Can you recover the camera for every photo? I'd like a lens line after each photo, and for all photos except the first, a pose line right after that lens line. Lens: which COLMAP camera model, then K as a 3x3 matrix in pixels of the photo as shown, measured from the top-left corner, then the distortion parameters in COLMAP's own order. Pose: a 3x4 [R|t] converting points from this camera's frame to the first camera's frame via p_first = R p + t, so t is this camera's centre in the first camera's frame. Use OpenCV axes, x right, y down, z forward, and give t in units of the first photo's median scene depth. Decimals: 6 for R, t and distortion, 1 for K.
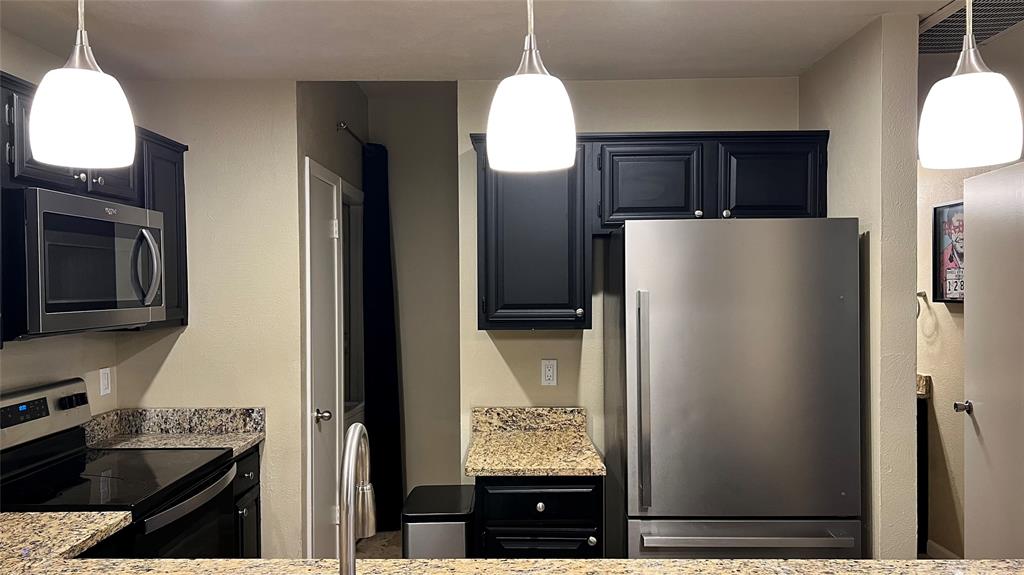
lens RADIAL K [[761.6, 0, 512.0], [0, 761.6, 287.5], [0, 0, 1]] dist [0.097400, -0.136623]
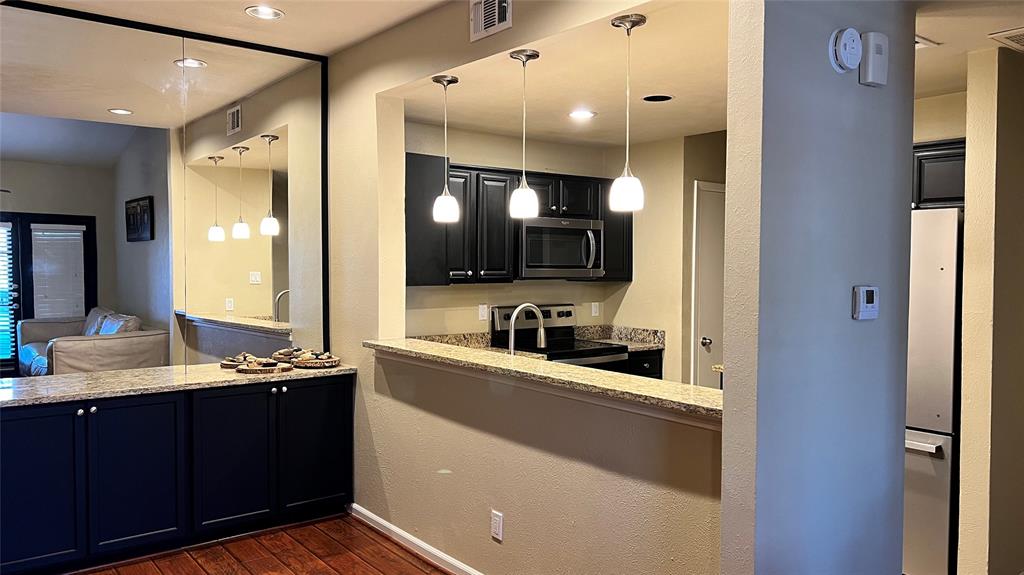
lens RADIAL K [[761.6, 0, 512.0], [0, 761.6, 287.5], [0, 0, 1]] dist [0.097400, -0.136623]
pose [[0.626116, 0.034786, -0.778954, 0.798124], [-0.016177, 0.999369, 0.031626, 0.011489], [0.779562, -0.007200, 0.626284, -0.334013]]
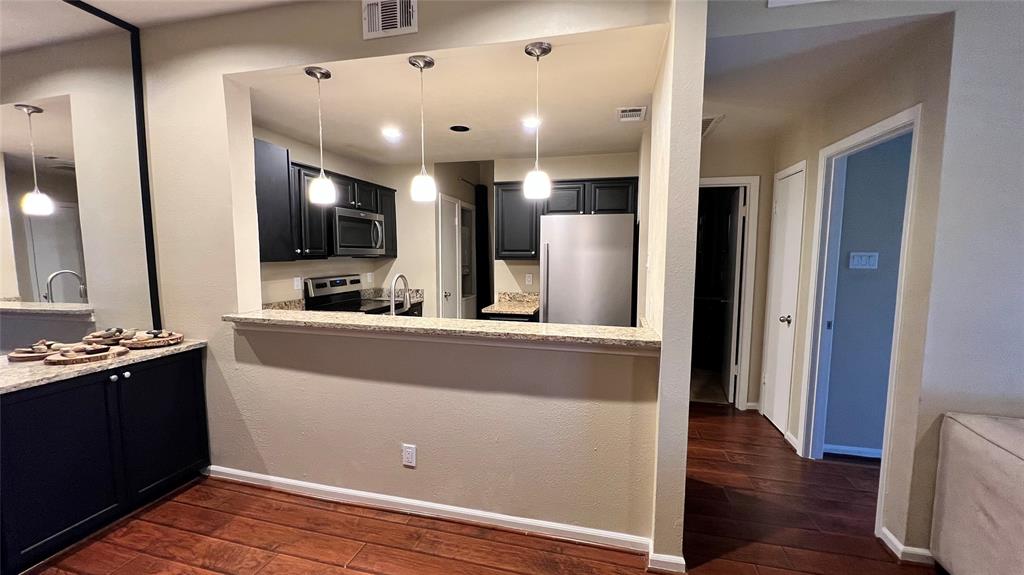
lens RADIAL K [[409.0, 0, 509.7], [0, 409.0, 287.3], [0, 0, 1]] dist [-0.000496, 0.000362]
pose [[0.970914, 0.029843, -0.237560, 0.305178], [-0.011054, 0.996731, 0.080035, 0.033750], [0.239172, -0.075081, 0.968070, -0.294304]]
